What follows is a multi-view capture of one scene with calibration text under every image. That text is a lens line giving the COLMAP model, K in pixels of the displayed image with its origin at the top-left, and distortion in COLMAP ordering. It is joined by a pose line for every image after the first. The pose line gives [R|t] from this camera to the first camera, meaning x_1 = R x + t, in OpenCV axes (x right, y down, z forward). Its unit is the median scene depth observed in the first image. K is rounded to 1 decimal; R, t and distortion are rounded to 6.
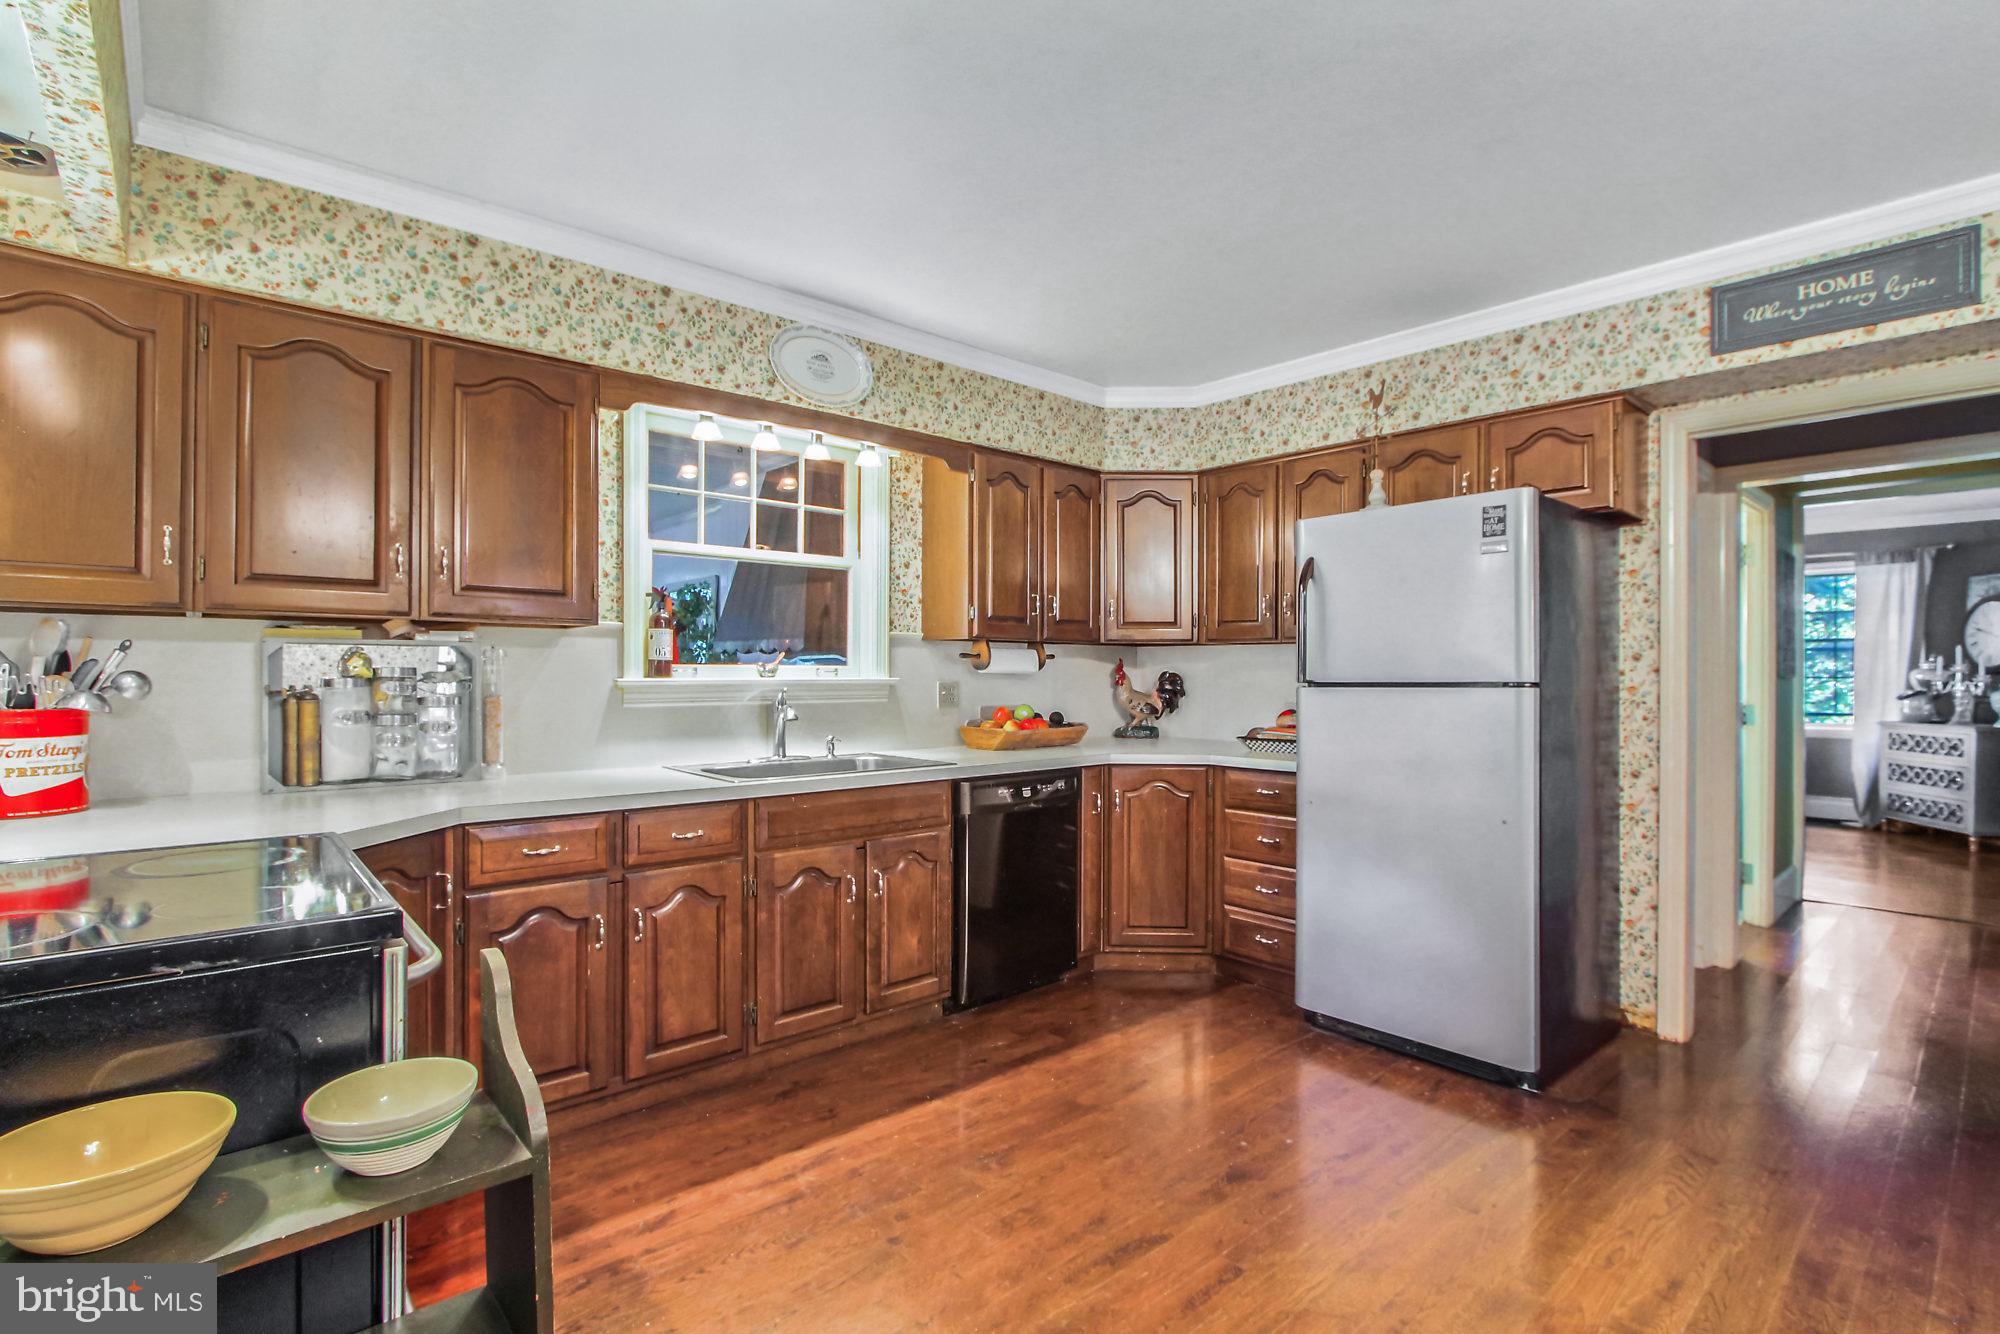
lens RADIAL K [[922.2, 0, 1012.3], [0, 922.2, 669.9], [0, 0, 1]] dist [-0.024757, 0.004245]
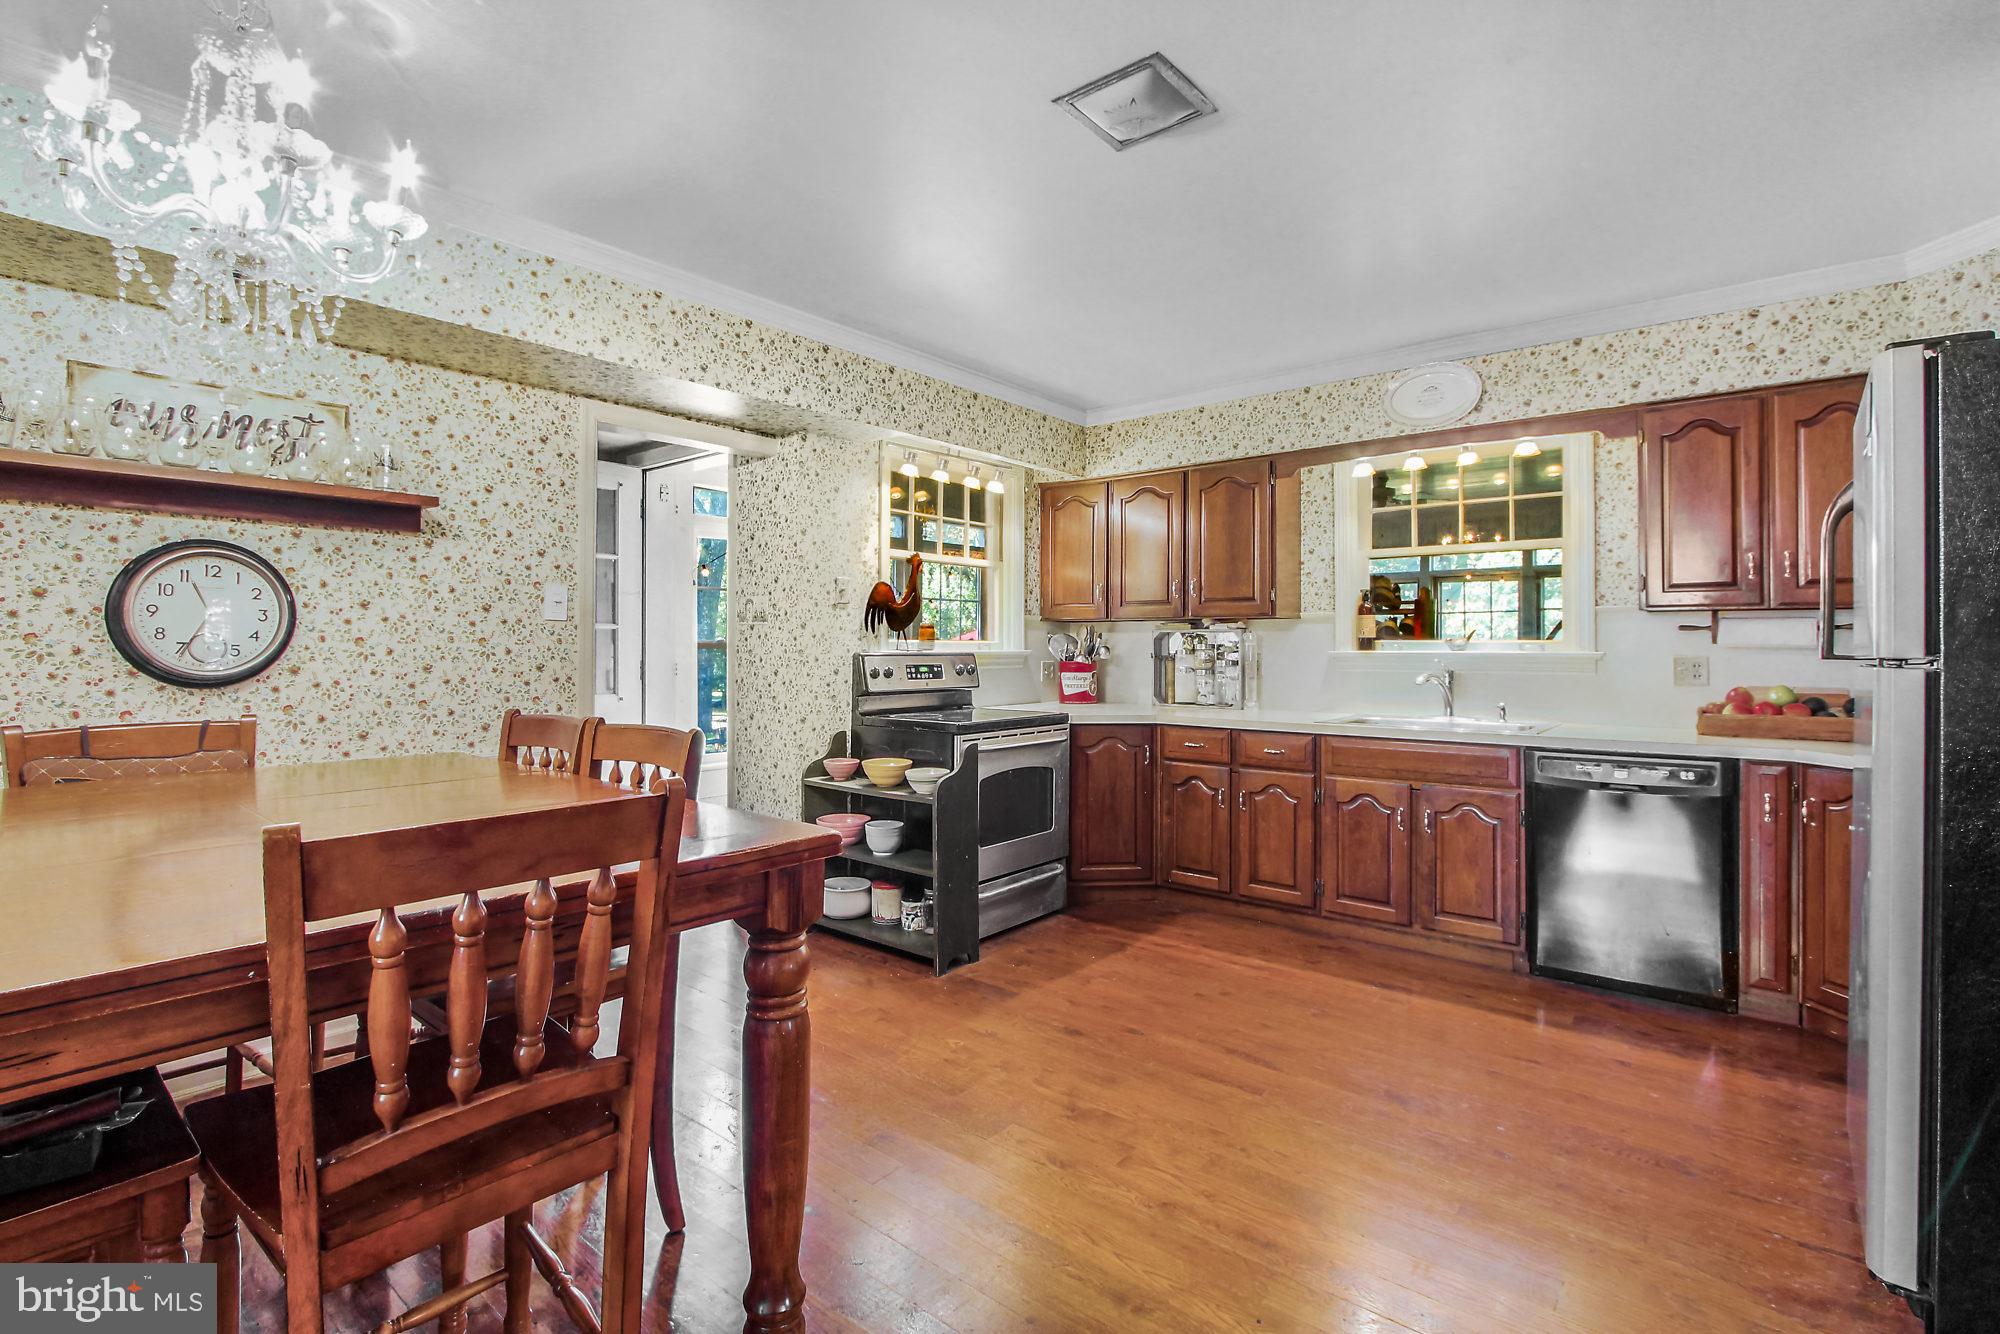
lens RADIAL K [[922.2, 0, 1010.0], [0, 922.2, 634.9], [0, 0, 1]] dist [-0.024757, 0.004245]
pose [[0.160759, -0.014827, -0.986882, 0.923763], [0.001116, 0.999889, -0.014841, 0.004972], [0.986993, 0.001284, 0.160757, 0.259918]]
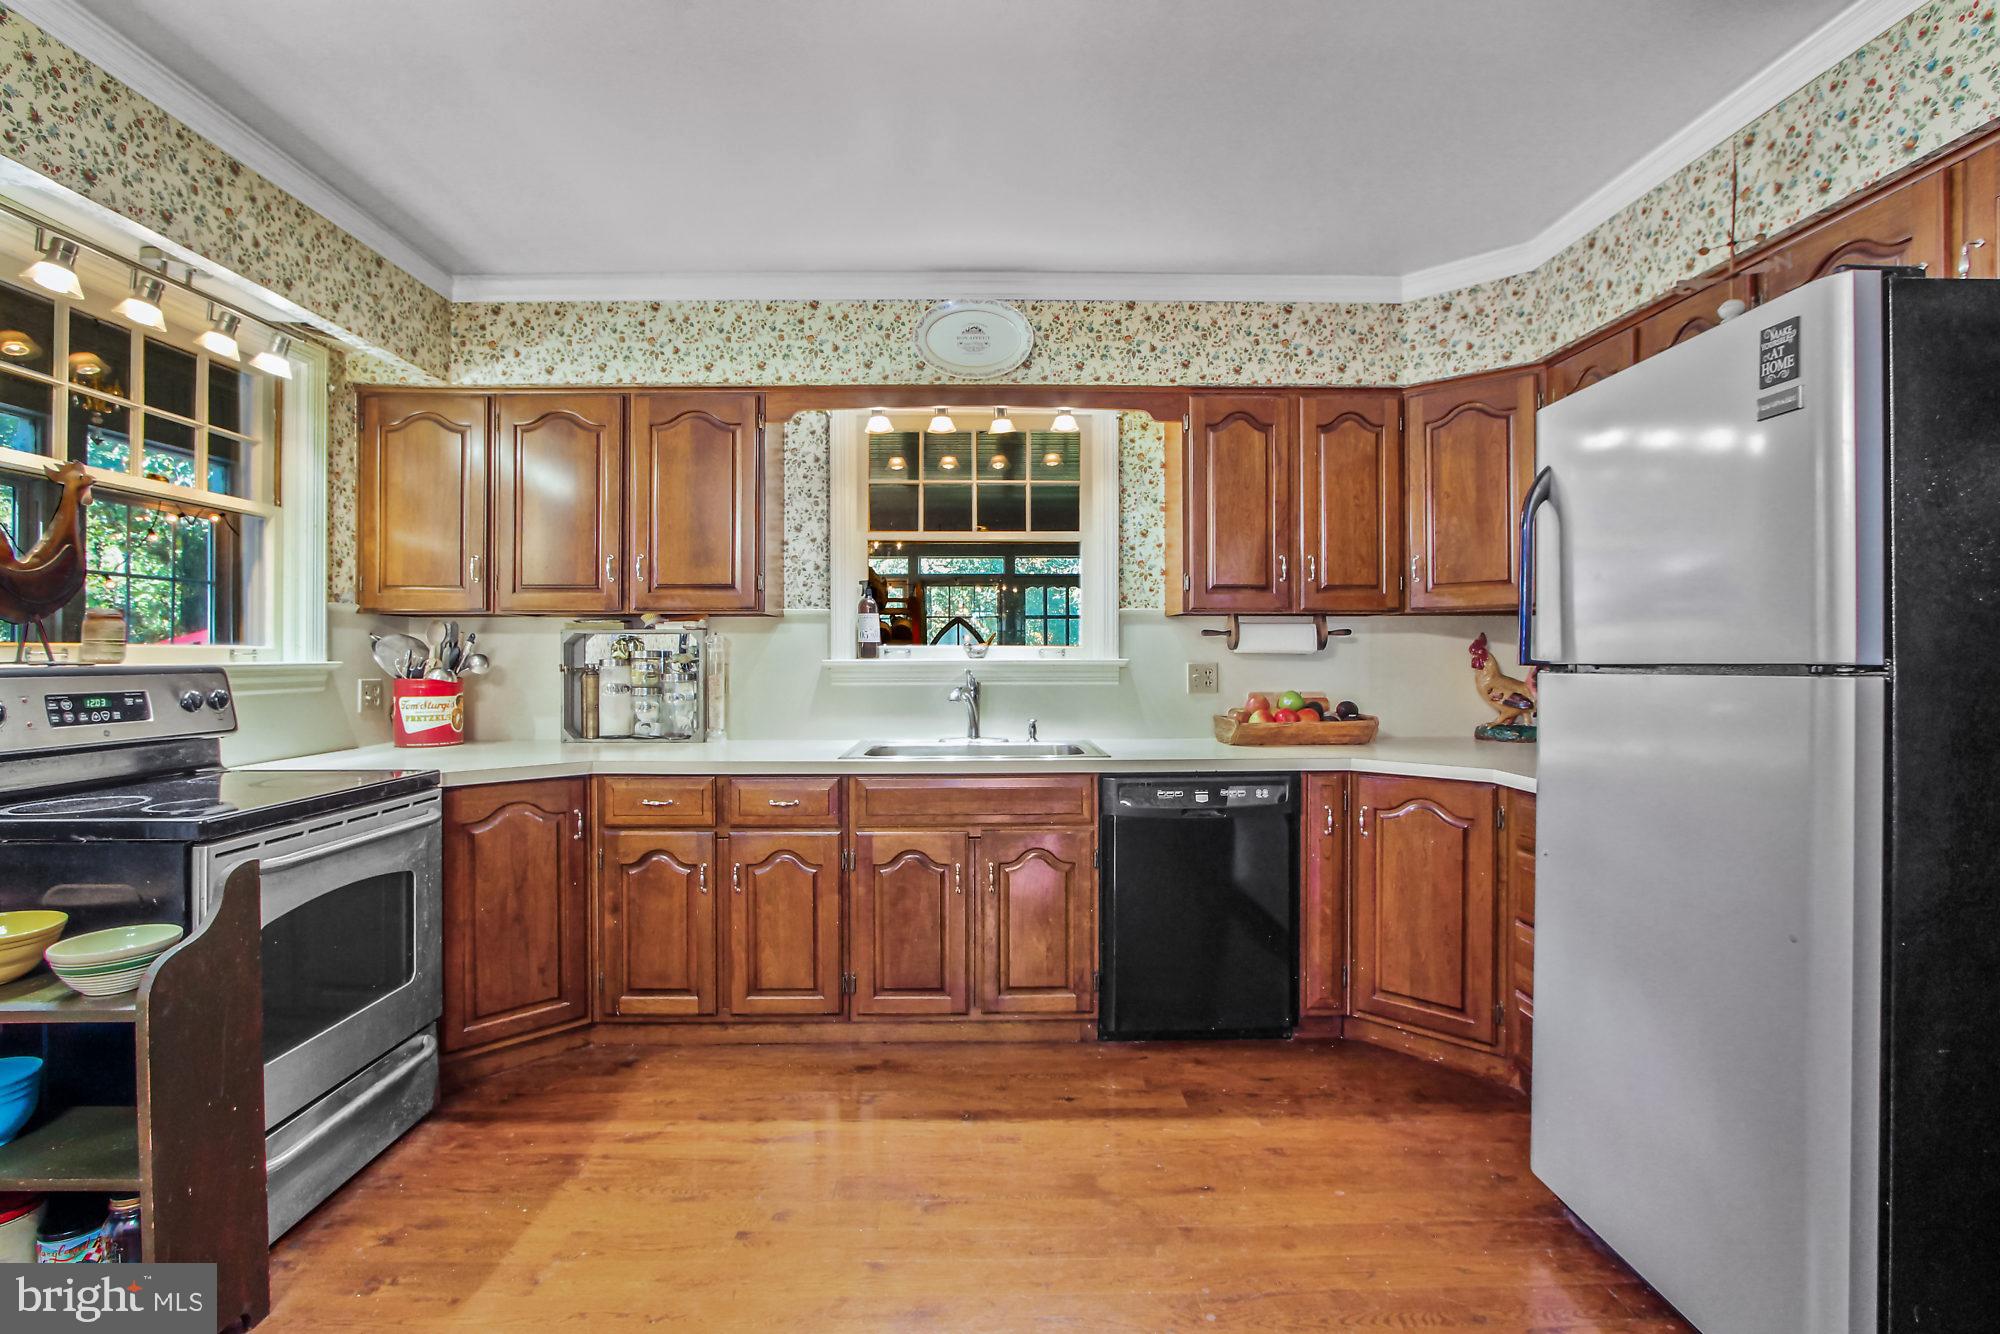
lens RADIAL K [[922.2, 0, 999.2], [0, 922.2, 653.6], [0, 0, 1]] dist [-0.024757, 0.004245]
pose [[0.759269, -0.005029, -0.650757, 0.458128], [0.005866, 0.999982, -0.000884, 0.004583], [0.650750, -0.003146, 0.759286, 0.283563]]
